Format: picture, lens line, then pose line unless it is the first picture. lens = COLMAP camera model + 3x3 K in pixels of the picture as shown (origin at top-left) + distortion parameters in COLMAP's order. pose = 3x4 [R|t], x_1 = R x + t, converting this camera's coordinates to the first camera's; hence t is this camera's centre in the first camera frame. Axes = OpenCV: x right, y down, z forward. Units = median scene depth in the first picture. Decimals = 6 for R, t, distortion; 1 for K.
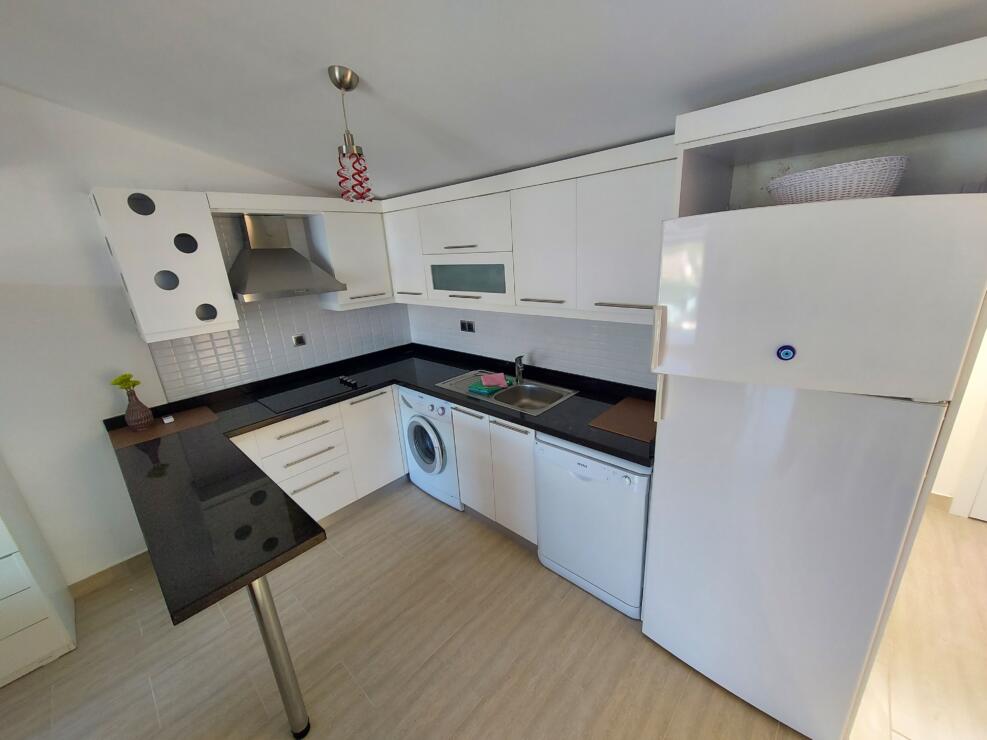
lens RADIAL K [[387.0, 0, 499.0], [0, 387.0, 372.6], [0, 0, 1]] dist [0.000327, 0.000062]
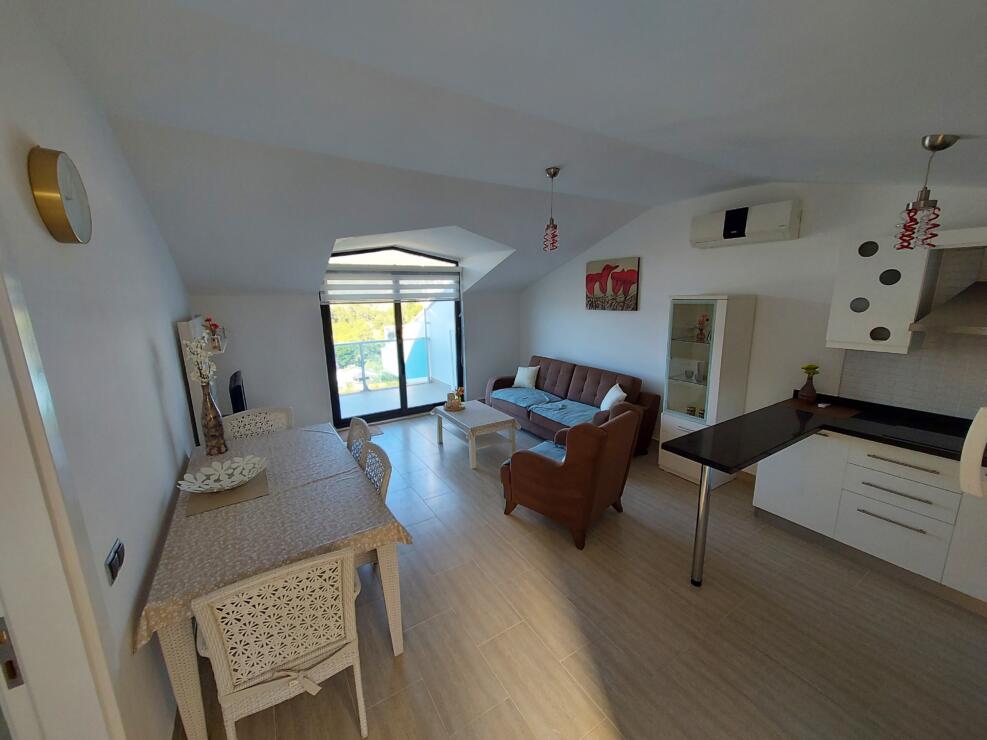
lens RADIAL K [[387.0, 0, 499.0], [0, 387.0, 372.6], [0, 0, 1]] dist [0.000327, 0.000062]
pose [[-0.255931, 0.251327, -0.933453, 0.753533], [-0.276801, 0.906129, 0.319862, -0.115109], [0.926219, 0.340243, -0.162339, 0.164225]]
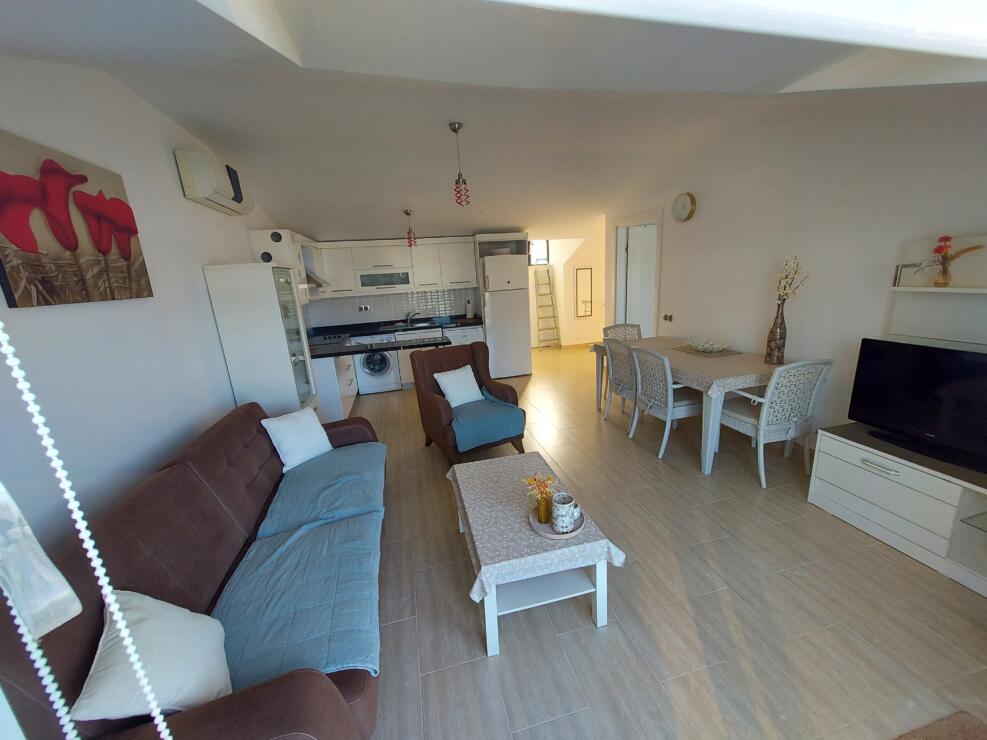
lens RADIAL K [[387.0, 0, 499.0], [0, 387.0, 372.6], [0, 0, 1]] dist [0.000327, 0.000062]
pose [[0.565931, -0.187725, 0.802796, -1.502824], [0.287875, 0.957439, 0.020948, 0.386978], [-0.772560, 0.219250, 0.595886, -0.685569]]
